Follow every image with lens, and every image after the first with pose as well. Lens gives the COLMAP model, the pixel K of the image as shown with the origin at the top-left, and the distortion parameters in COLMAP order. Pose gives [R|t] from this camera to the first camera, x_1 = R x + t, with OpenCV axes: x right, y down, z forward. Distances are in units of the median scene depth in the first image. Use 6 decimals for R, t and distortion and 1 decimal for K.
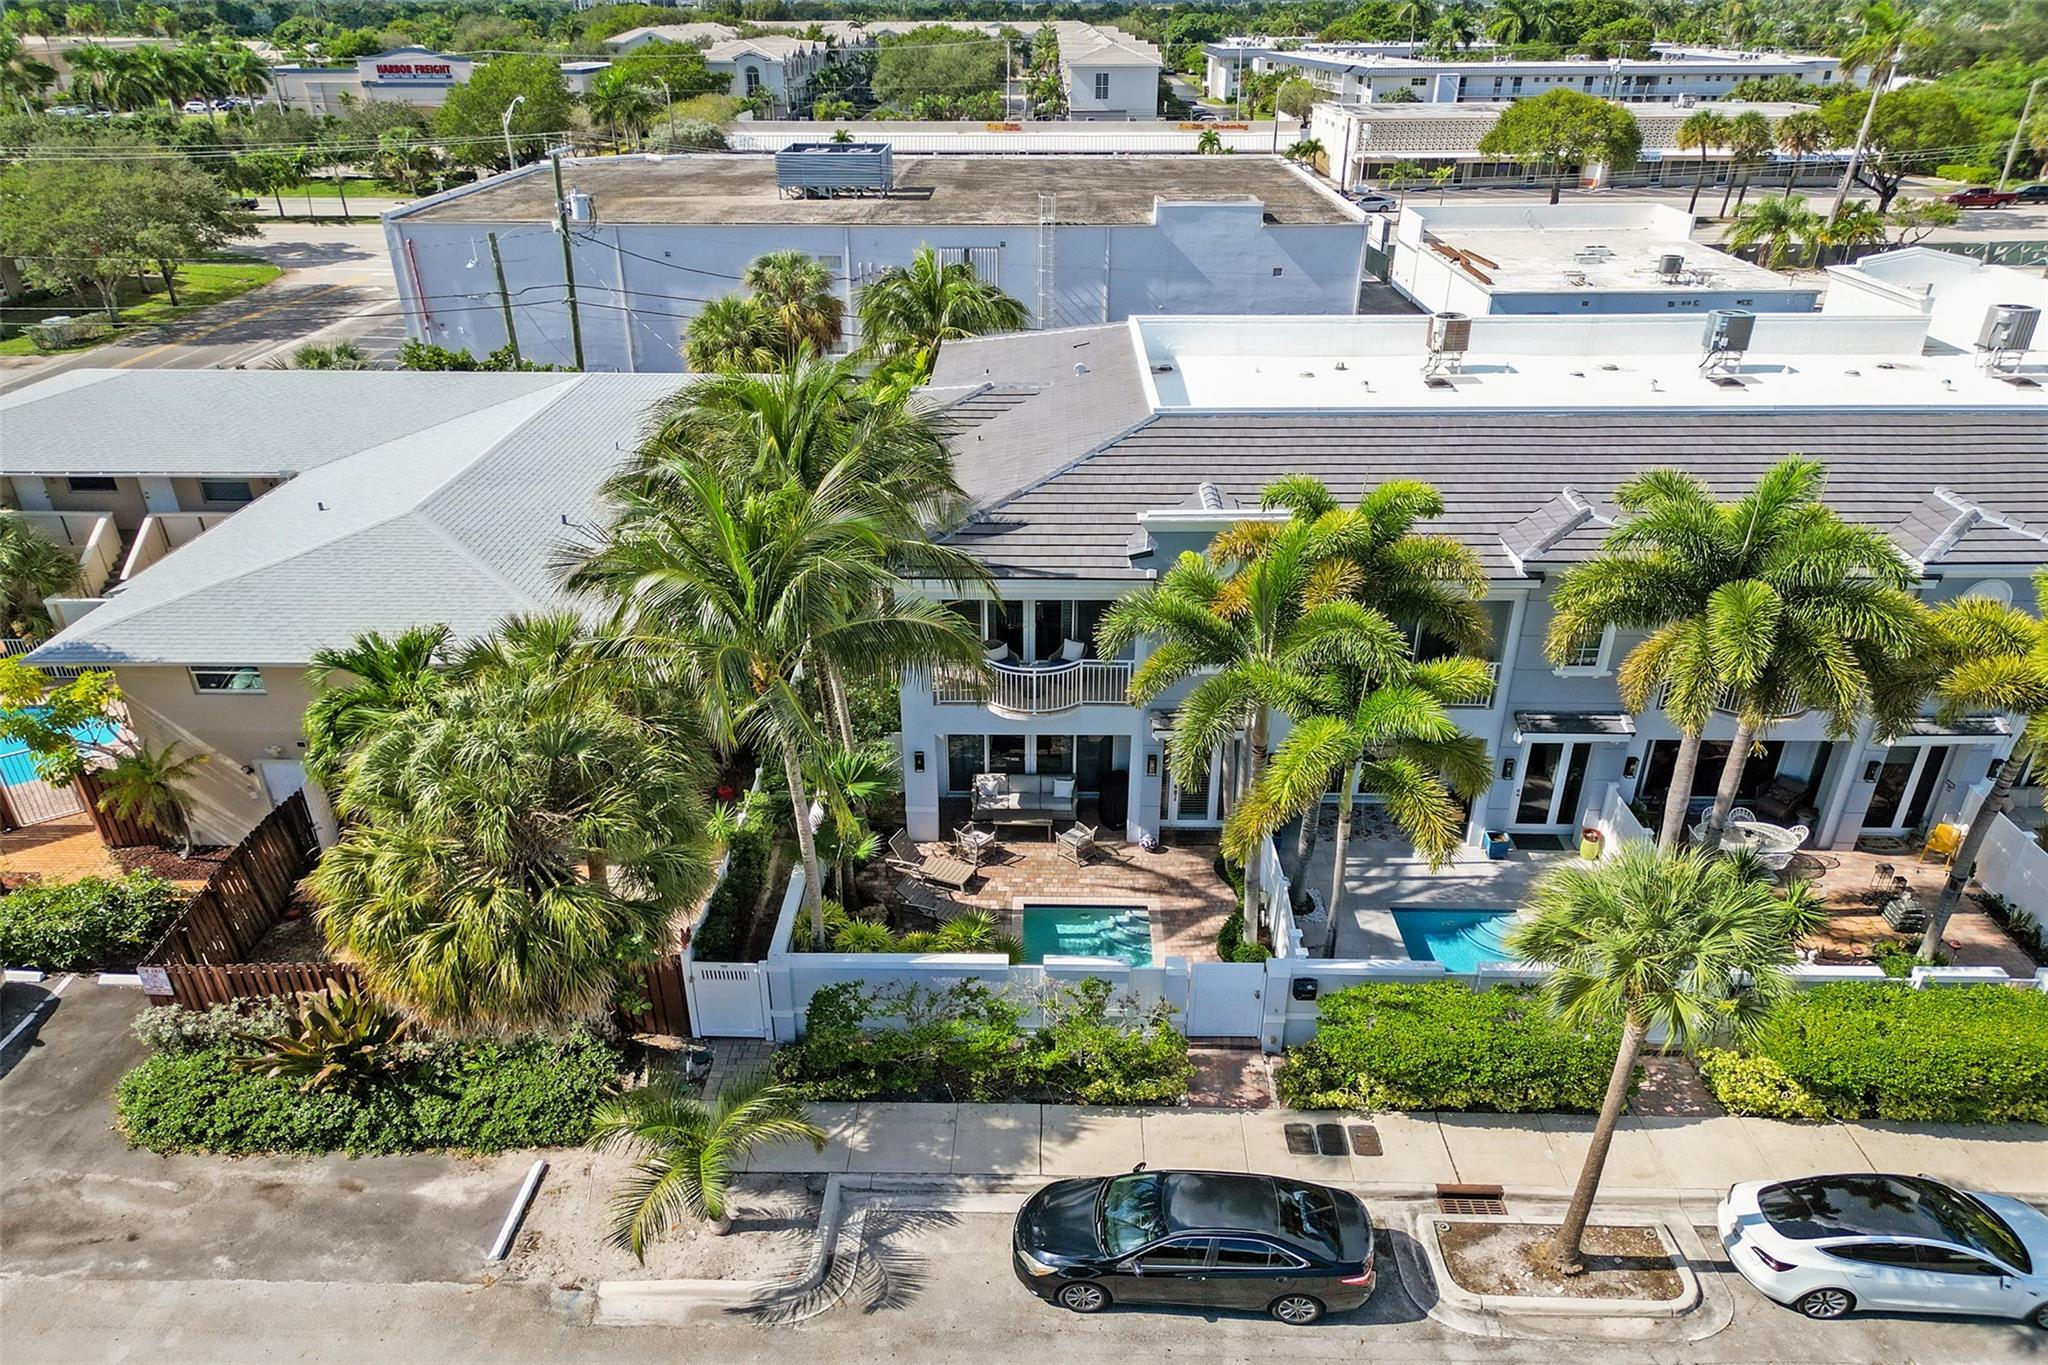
lens RADIAL K [[1314.5, 0, 1014.2], [0, 1314.5, 734.4], [0, 0, 1]] dist [0.058443, -0.048833]
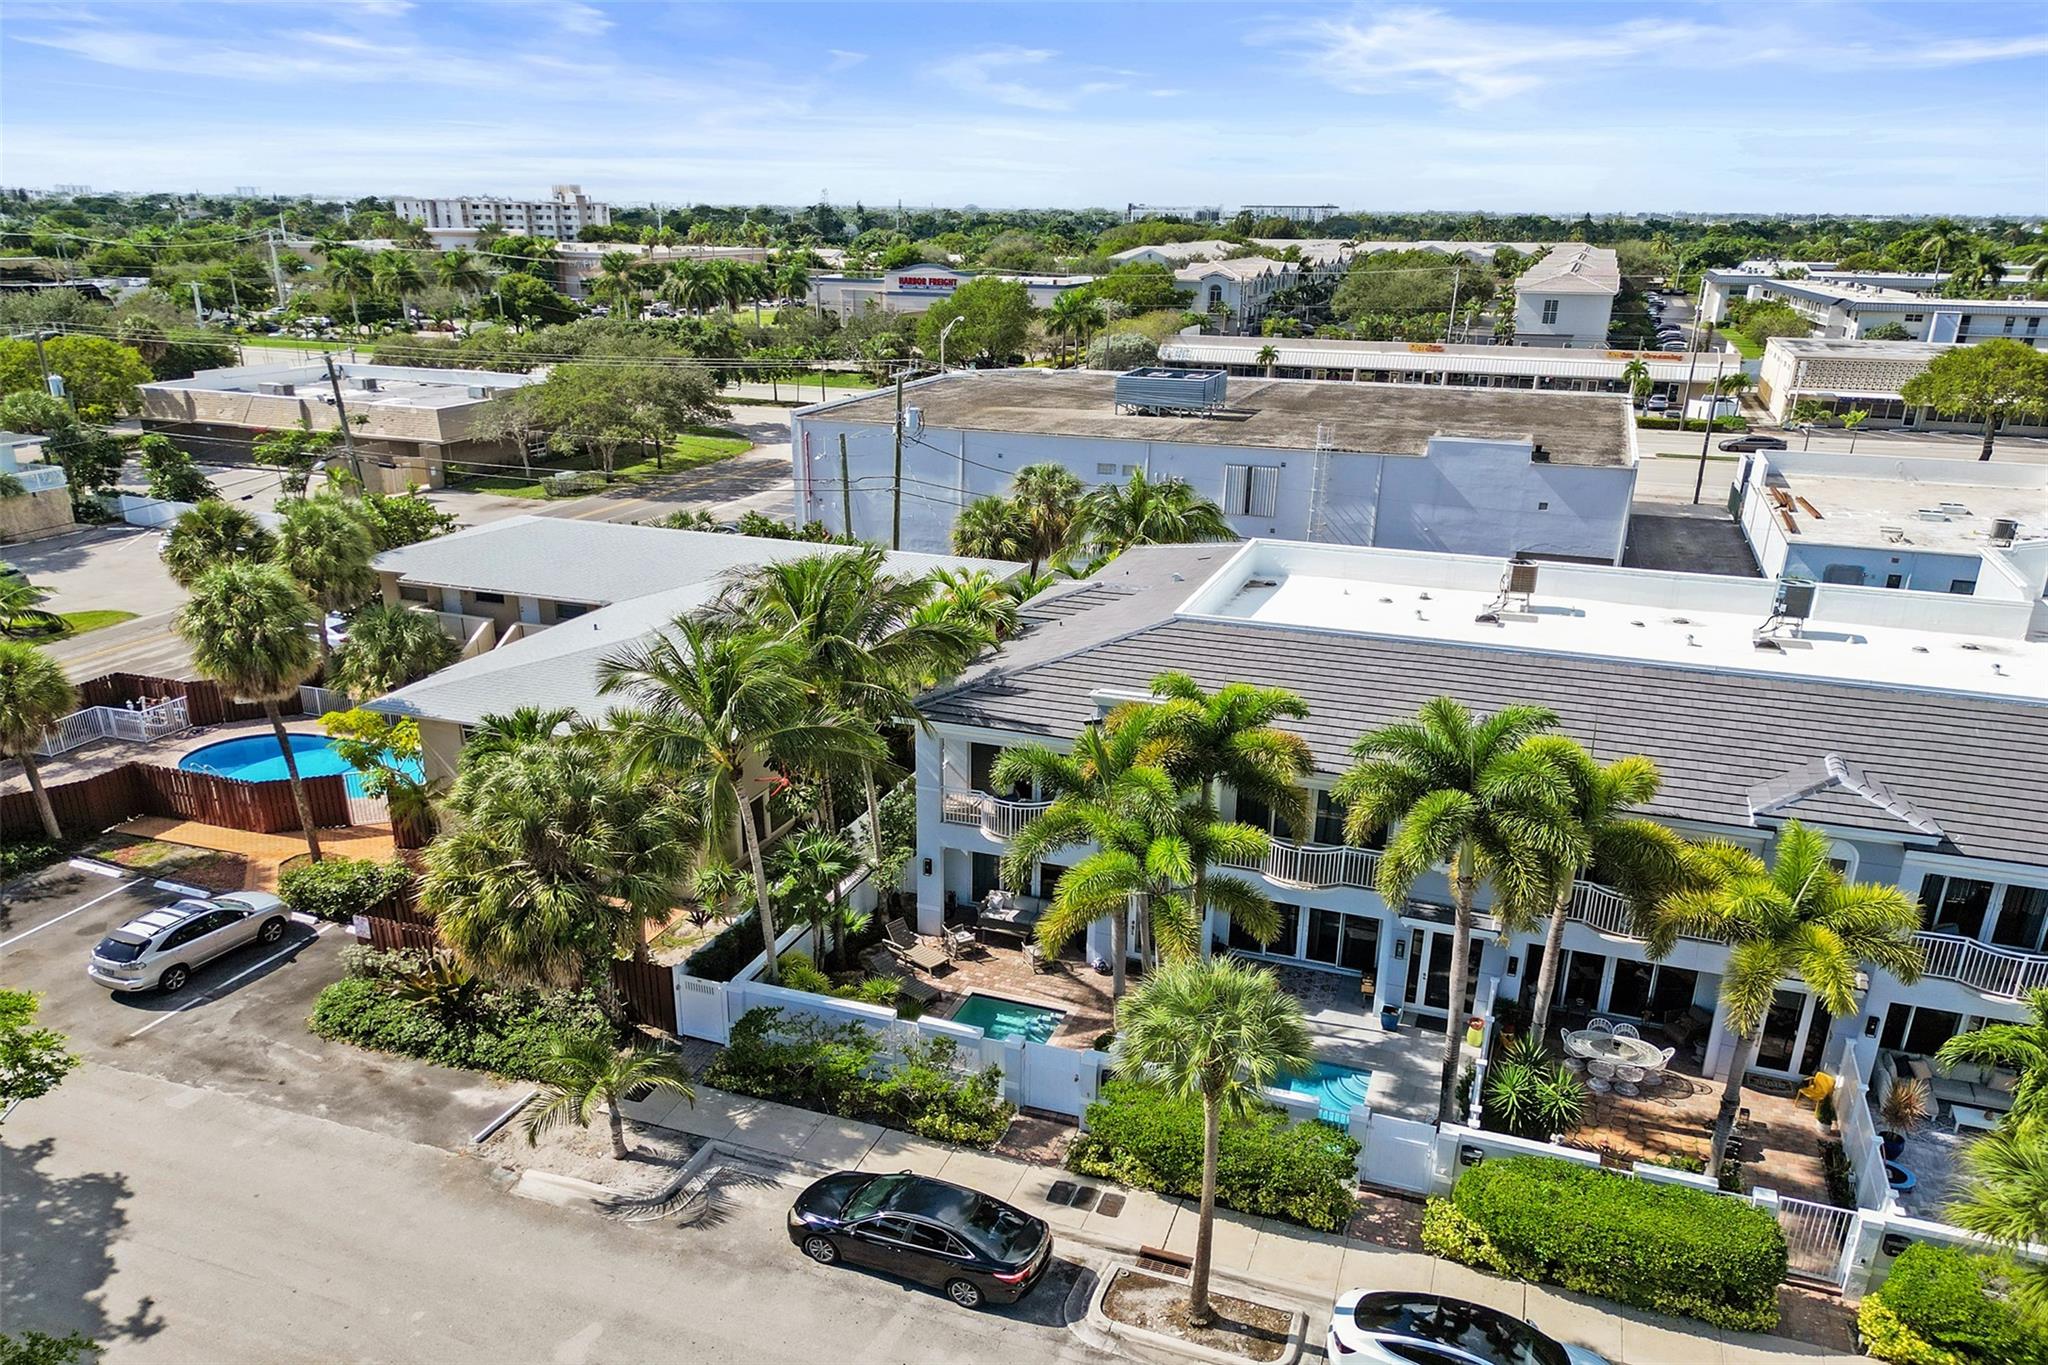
lens RADIAL K [[1376.6, 0, 1096.8], [0, 1376.6, 729.7], [0, 0, 1]] dist [0.059081, -0.055787]
pose [[0.952365, 0.118607, -0.280952, 0.475913], [-0.158266, 0.979720, -0.122888, 0.030893], [0.260679, 0.161499, 0.951822, -0.247483]]
